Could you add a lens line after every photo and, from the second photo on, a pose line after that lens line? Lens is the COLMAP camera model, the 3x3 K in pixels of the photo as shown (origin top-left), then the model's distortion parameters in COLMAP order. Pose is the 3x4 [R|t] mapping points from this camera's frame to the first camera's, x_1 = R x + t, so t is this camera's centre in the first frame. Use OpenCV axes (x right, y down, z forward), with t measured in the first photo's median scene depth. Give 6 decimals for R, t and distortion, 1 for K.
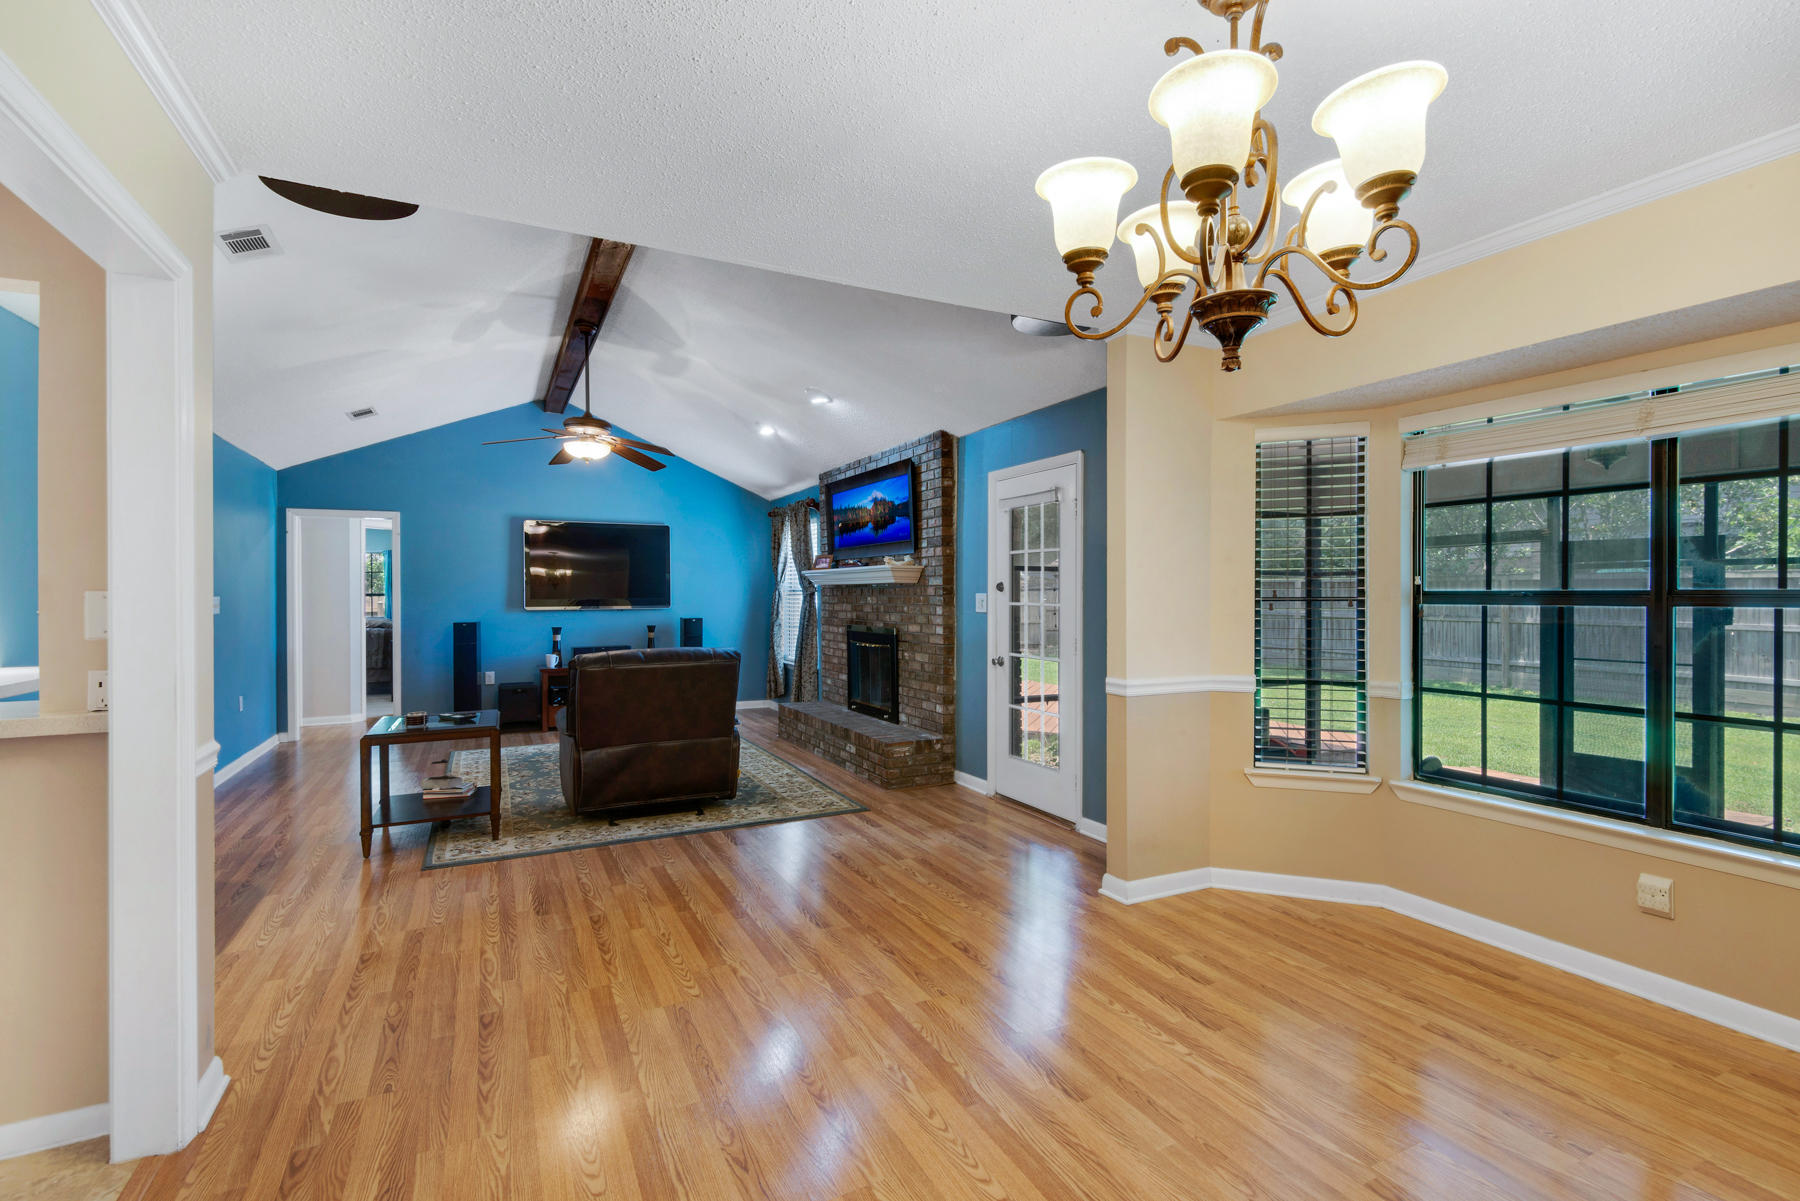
lens RADIAL K [[821.7, 0, 907.4], [0, 821.7, 596.7], [0, 0, 1]] dist [0.048843, -0.031033]
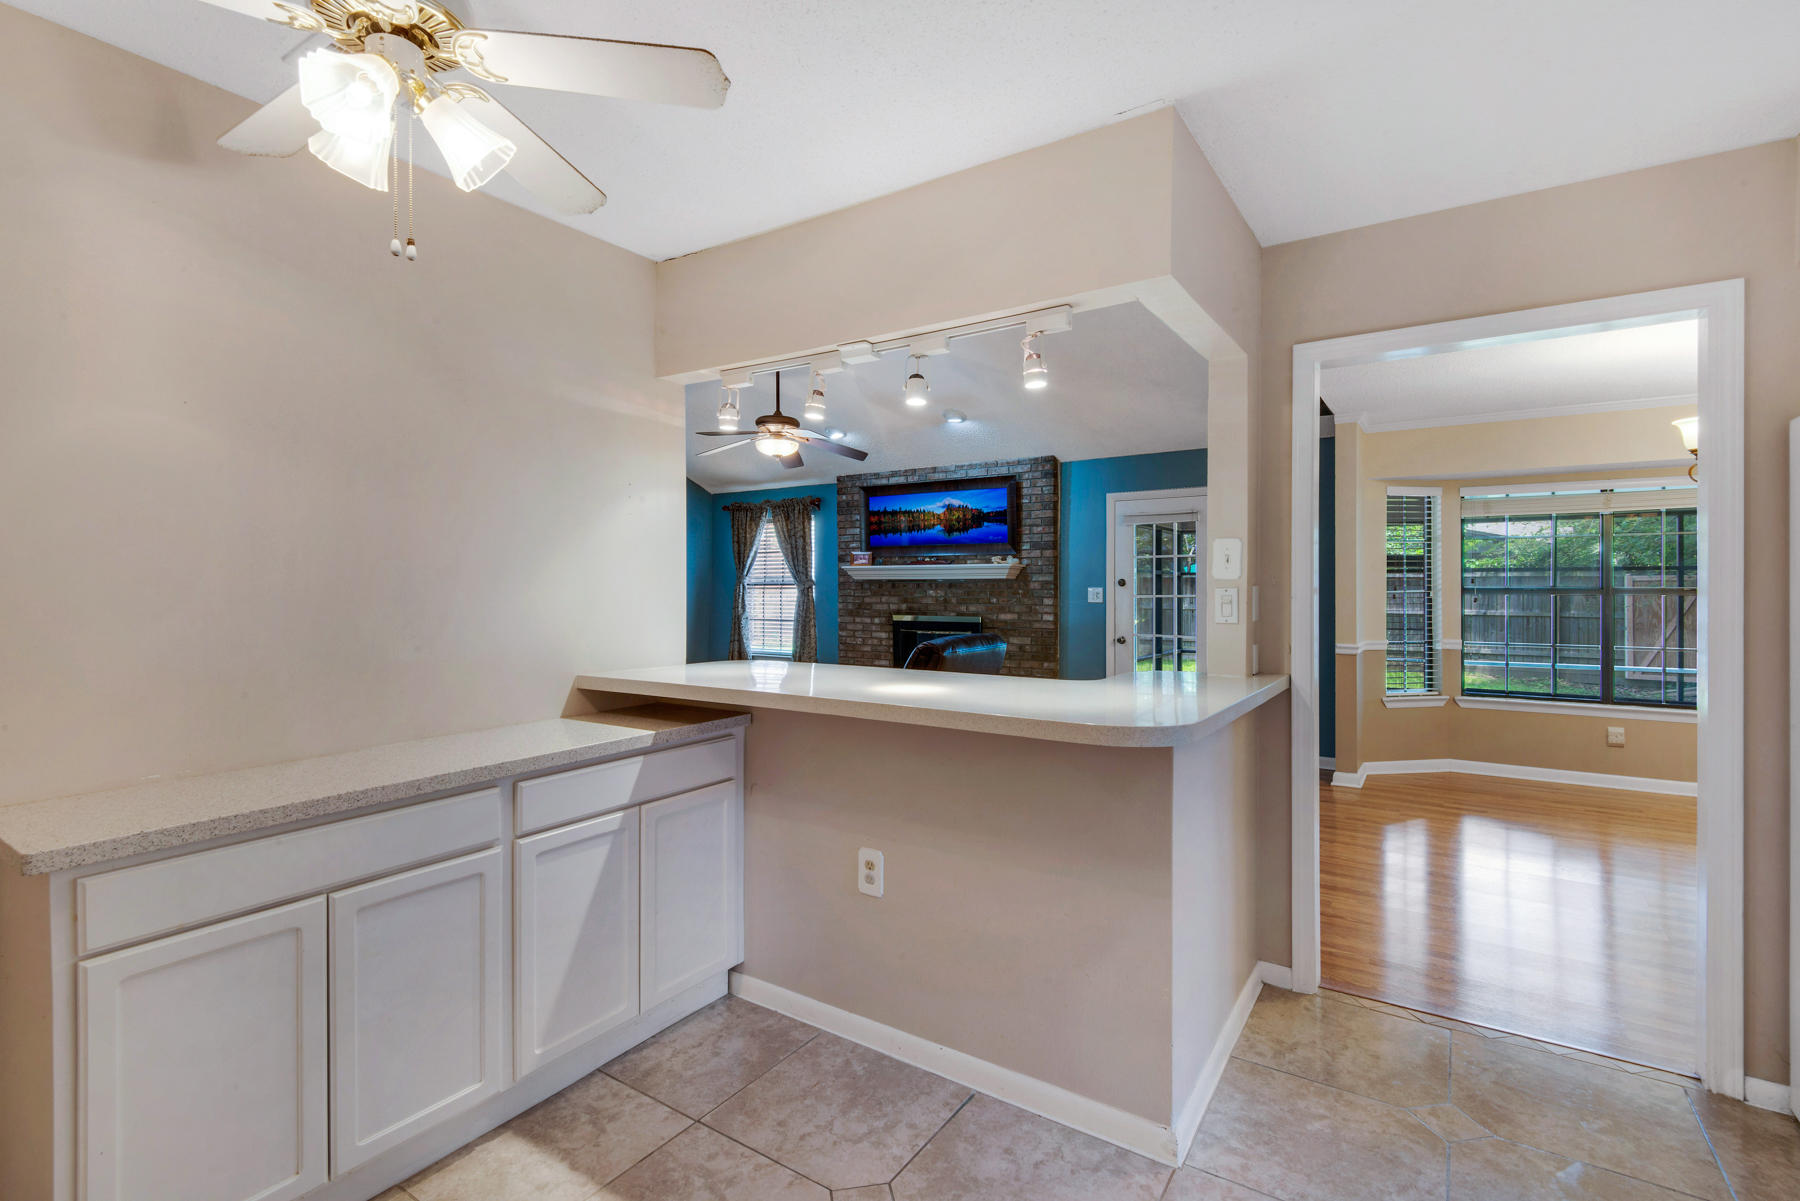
lens RADIAL K [[810.5, 0, 906.7], [0, 810.5, 576.4], [0, 0, 1]] dist [0.008756, -0.000494]
pose [[0.872890, 0.008171, 0.487848, -0.805040], [0.000082, 0.999857, -0.016893, -0.000224], [-0.487917, 0.014786, 0.872765, 0.050579]]
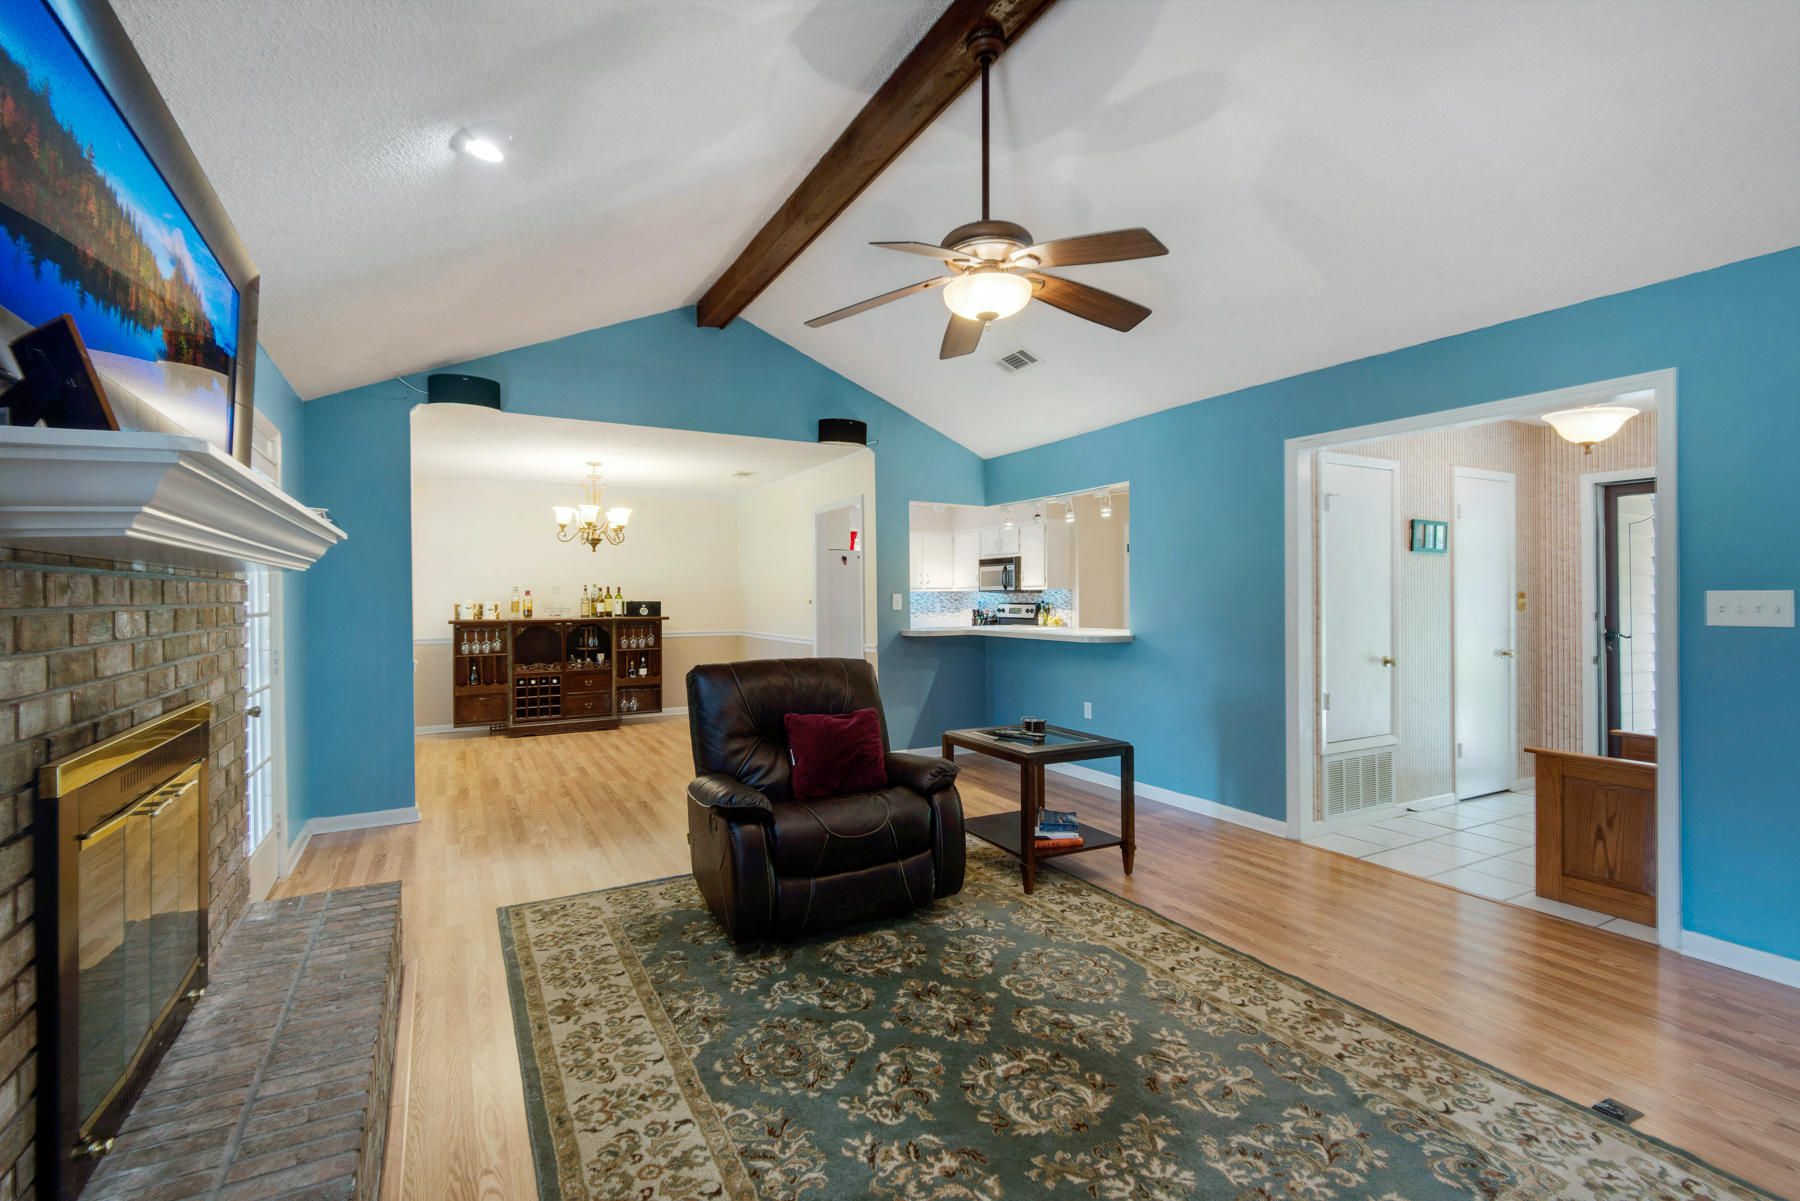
lens RADIAL K [[821.7, 0, 907.4], [0, 821.7, 596.7], [0, 0, 1]] dist [0.048843, -0.031033]
pose [[-0.999256, 0.009533, -0.037358, -0.348551], [0.009322, 0.999940, 0.005819, -0.004613], [0.037411, 0.005466, -0.999285, 1.627927]]
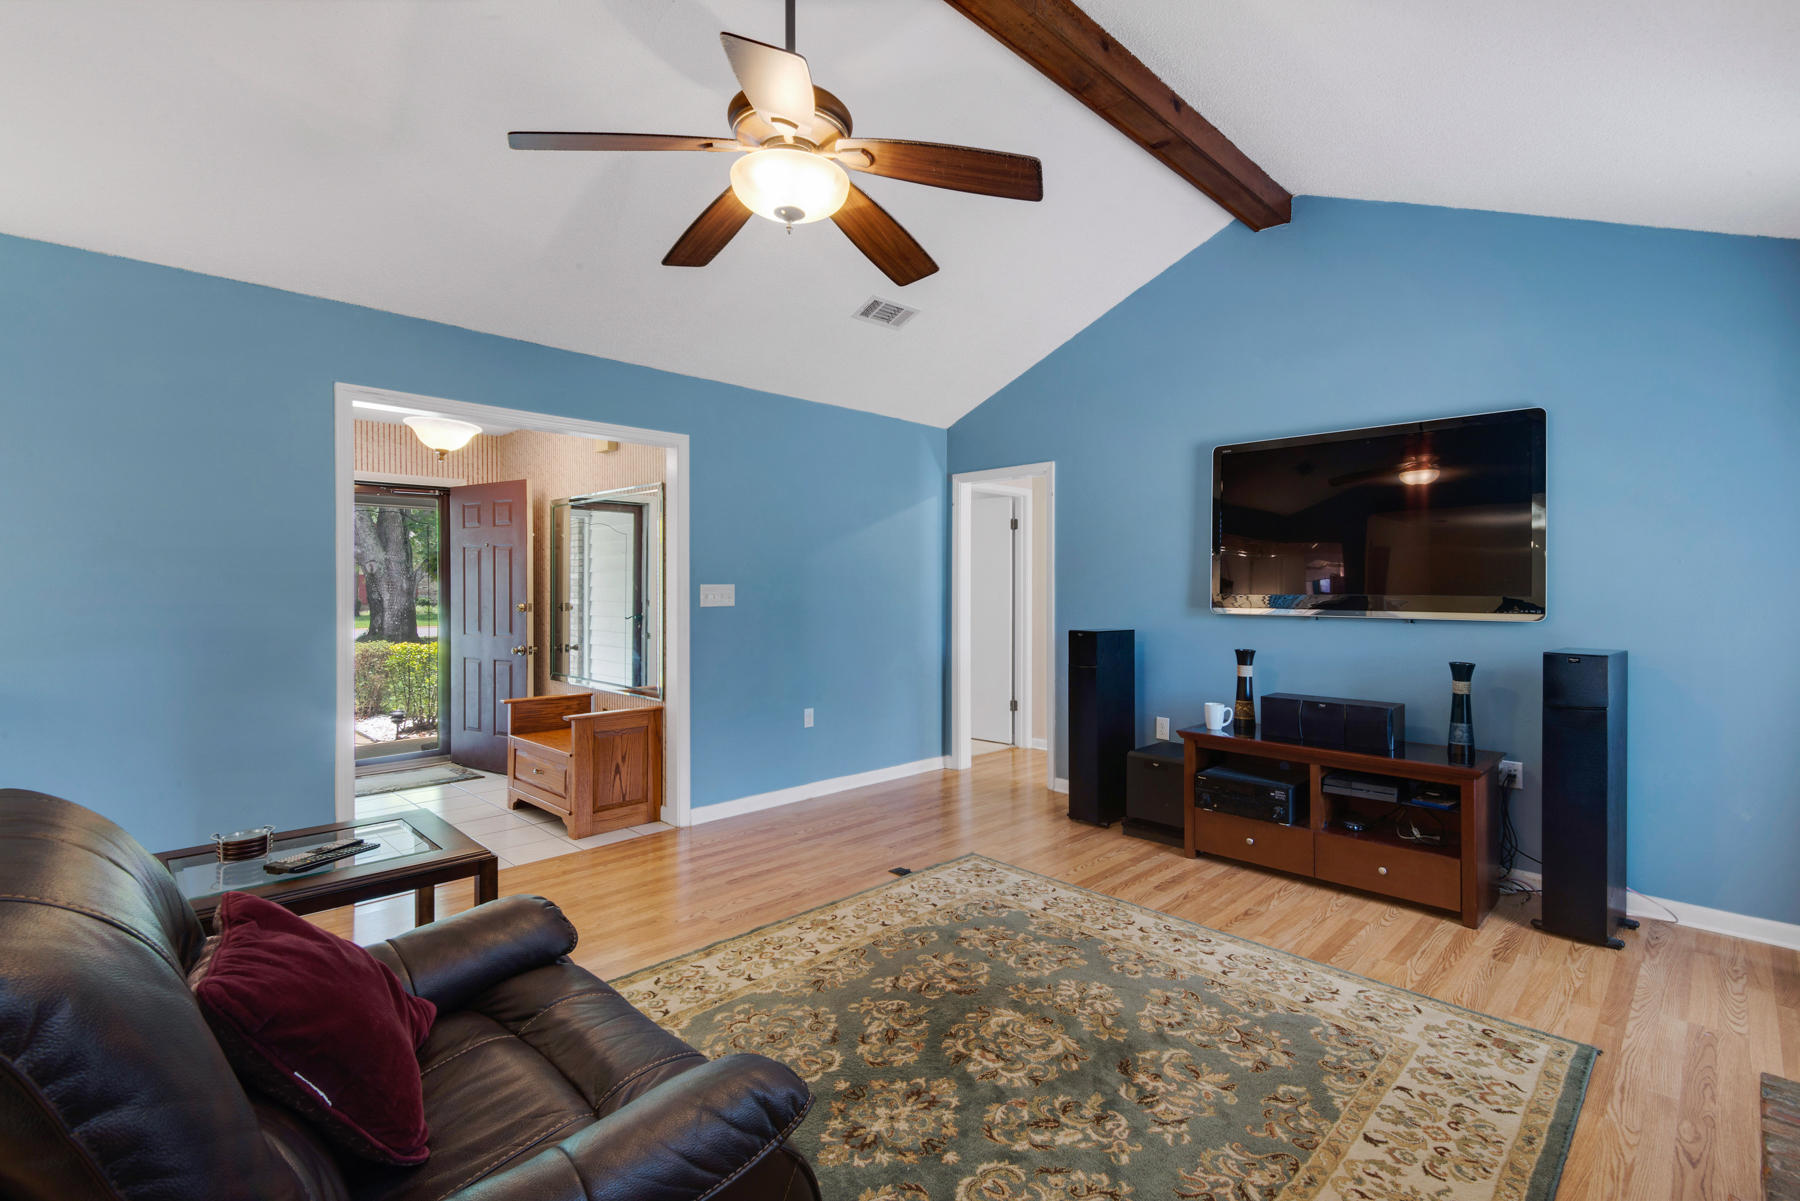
lens RADIAL K [[810.5, 0, 906.7], [0, 810.5, 576.4], [0, 0, 1]] dist [0.008756, -0.000494]
pose [[0.308882, -0.005376, -0.951085, -0.029930], [-0.007405, 0.999940, -0.008057, -0.003130], [0.951071, 0.009531, 0.308824, 1.028736]]
